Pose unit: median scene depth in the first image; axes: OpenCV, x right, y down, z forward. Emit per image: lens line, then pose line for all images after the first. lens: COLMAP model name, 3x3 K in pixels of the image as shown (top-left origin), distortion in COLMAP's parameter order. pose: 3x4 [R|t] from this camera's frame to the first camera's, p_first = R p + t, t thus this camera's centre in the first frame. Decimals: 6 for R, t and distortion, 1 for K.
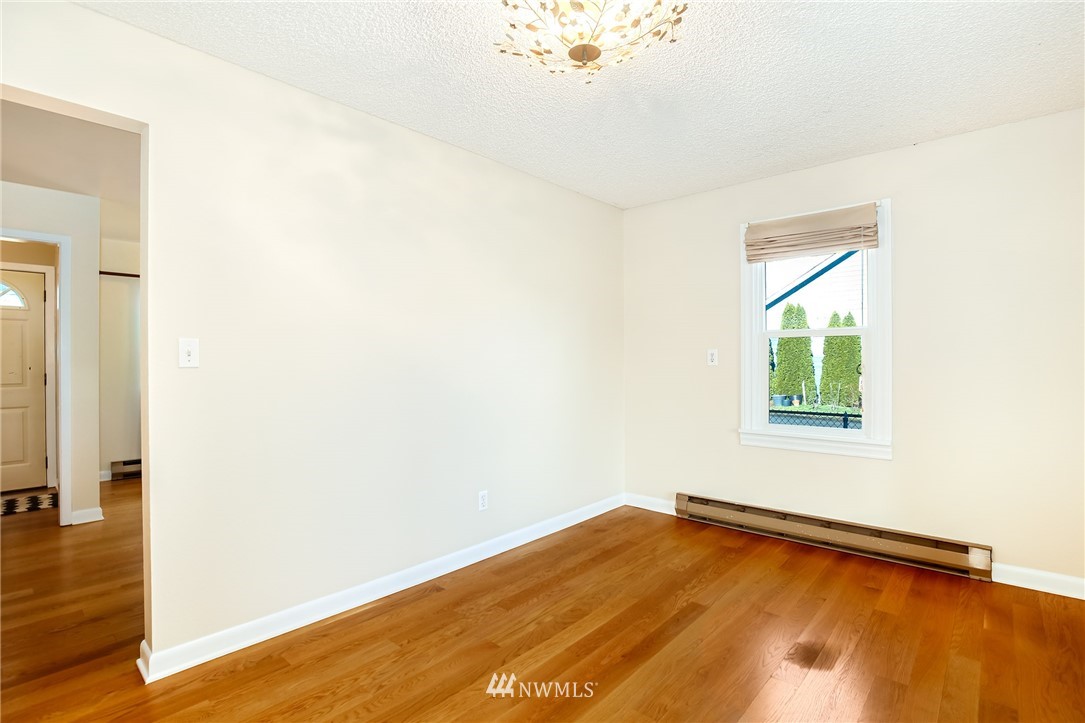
lens RADIAL K [[522.6, 0, 542.5], [0, 522.6, 361.5], [0, 0, 1]] dist [-0.016581, 0.000577]
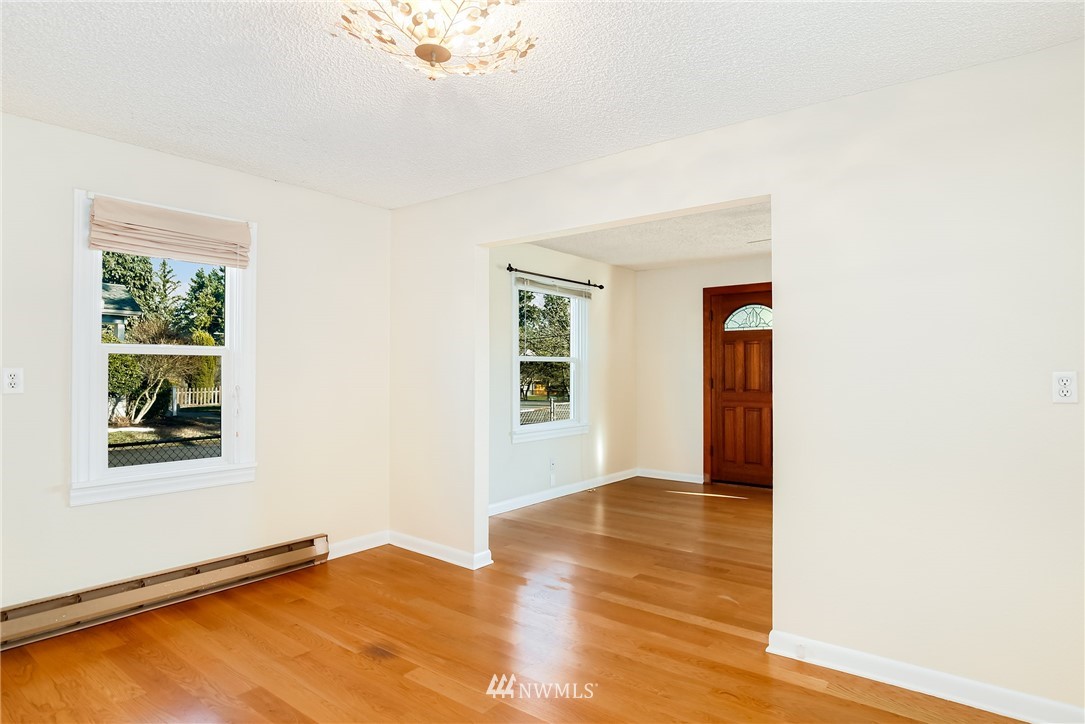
lens RADIAL K [[609.2, 0, 542.5], [0, 609.2, 362.0], [0, 0, 1]] dist [-0.000079, 0.000799]
pose [[-0.051896, 0.025226, 0.998334, -0.551349], [0.011865, 0.999626, -0.024642, -0.005483], [-0.998582, 0.010567, -0.052176, 0.496354]]
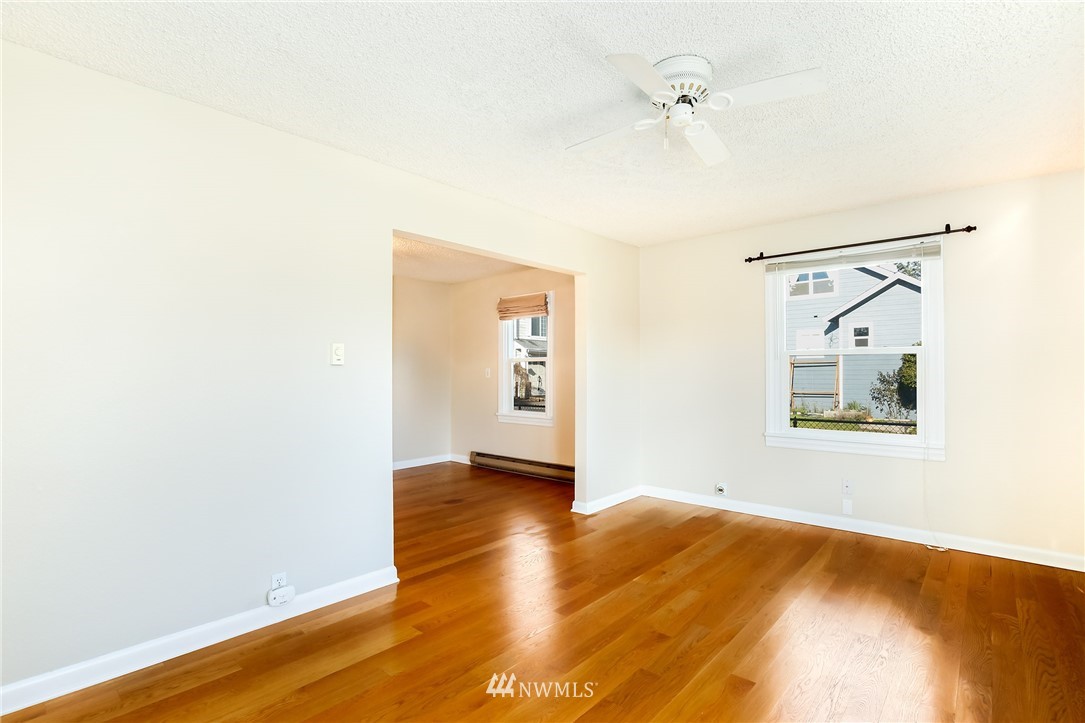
lens RADIAL K [[499.5, 0, 545.0], [0, 499.5, 376.7], [0, 0, 1]] dist [-0.040593, 0.010478]
pose [[0.999974, 0.005471, 0.004692, 0.634850], [-0.005466, 0.999984, -0.001181, 0.005774], [-0.004698, 0.001155, 0.999988, -0.851530]]
